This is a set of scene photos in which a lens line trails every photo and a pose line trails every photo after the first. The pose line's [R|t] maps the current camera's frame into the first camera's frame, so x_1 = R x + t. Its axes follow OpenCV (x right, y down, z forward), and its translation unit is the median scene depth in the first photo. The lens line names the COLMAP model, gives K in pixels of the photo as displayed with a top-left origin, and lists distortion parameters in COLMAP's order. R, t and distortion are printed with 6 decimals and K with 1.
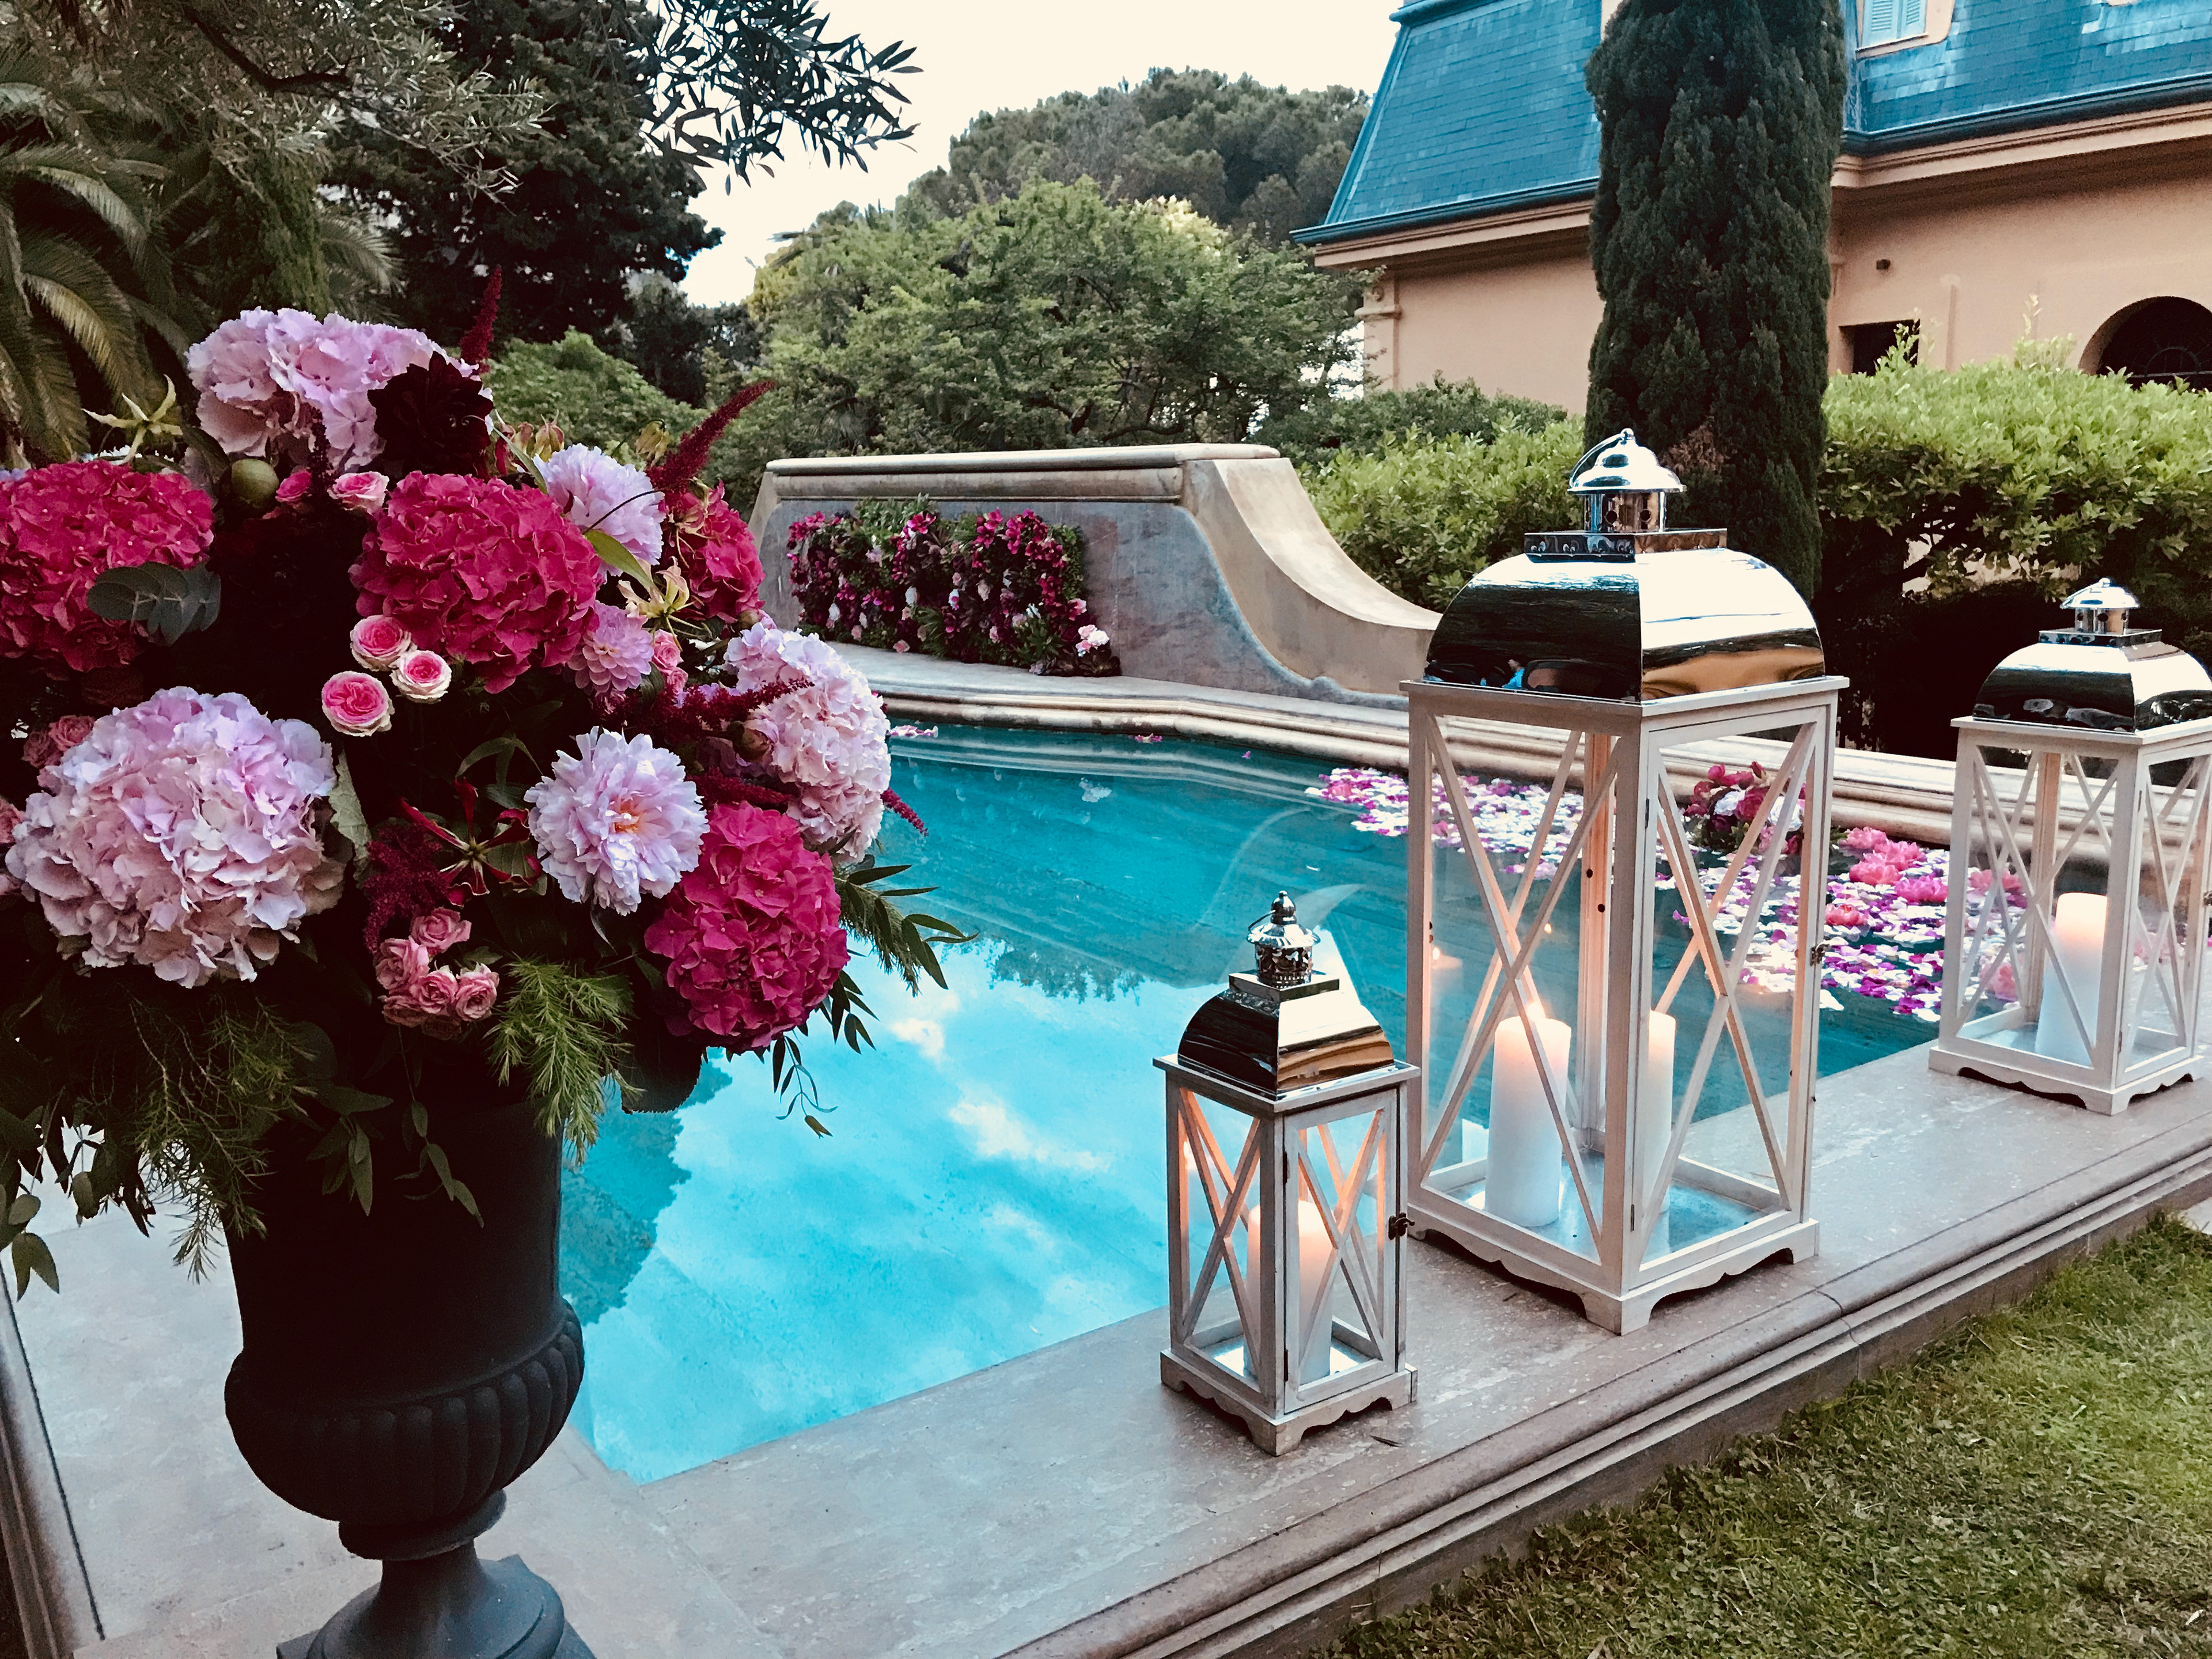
lens RADIAL K [[1801.4, 0, 1106.0], [0, 1801.4, 829.5], [0, 0, 1]] dist [0.001436, -0.002225]
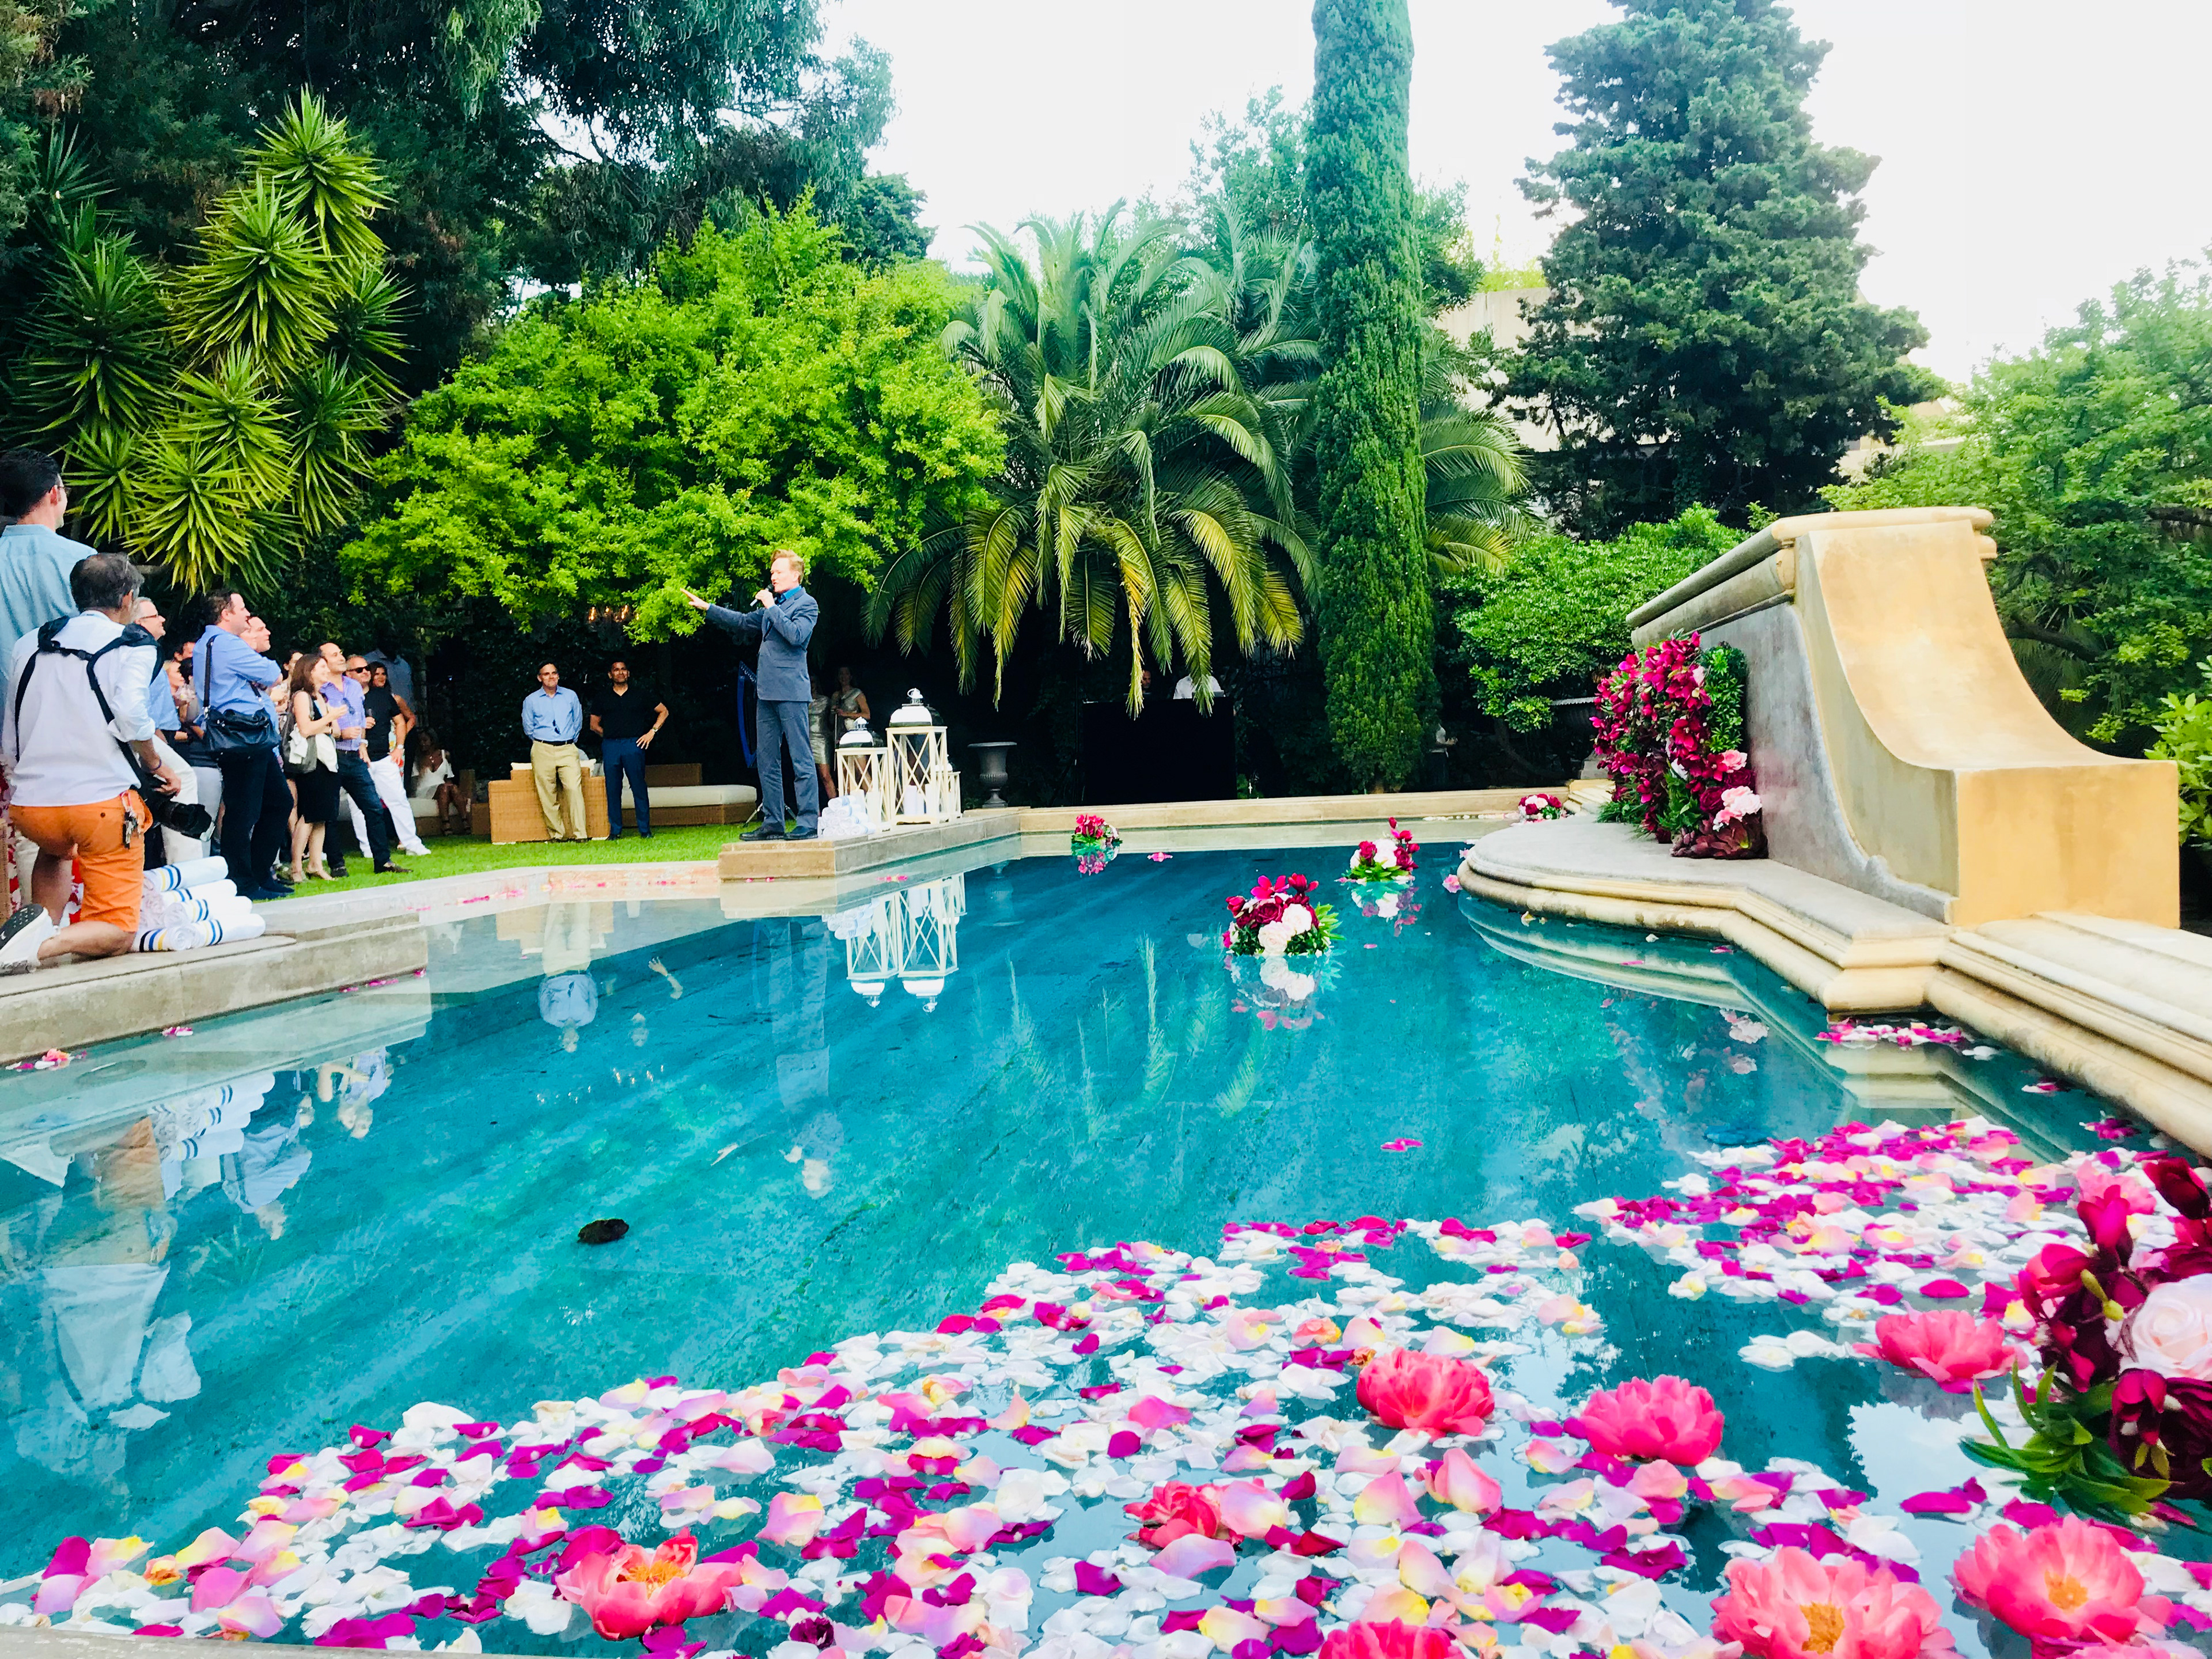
lens RADIAL K [[1829.8, 0, 1106.0], [0, 1829.8, 829.5], [0, 0, 1]] dist [0.007521, 0.002290]
pose [[0.693908, 0.012942, -0.719947, 0.196918], [-0.105319, 0.990910, -0.083696, -0.006936], [0.712319, 0.133902, 0.688964, 0.199071]]
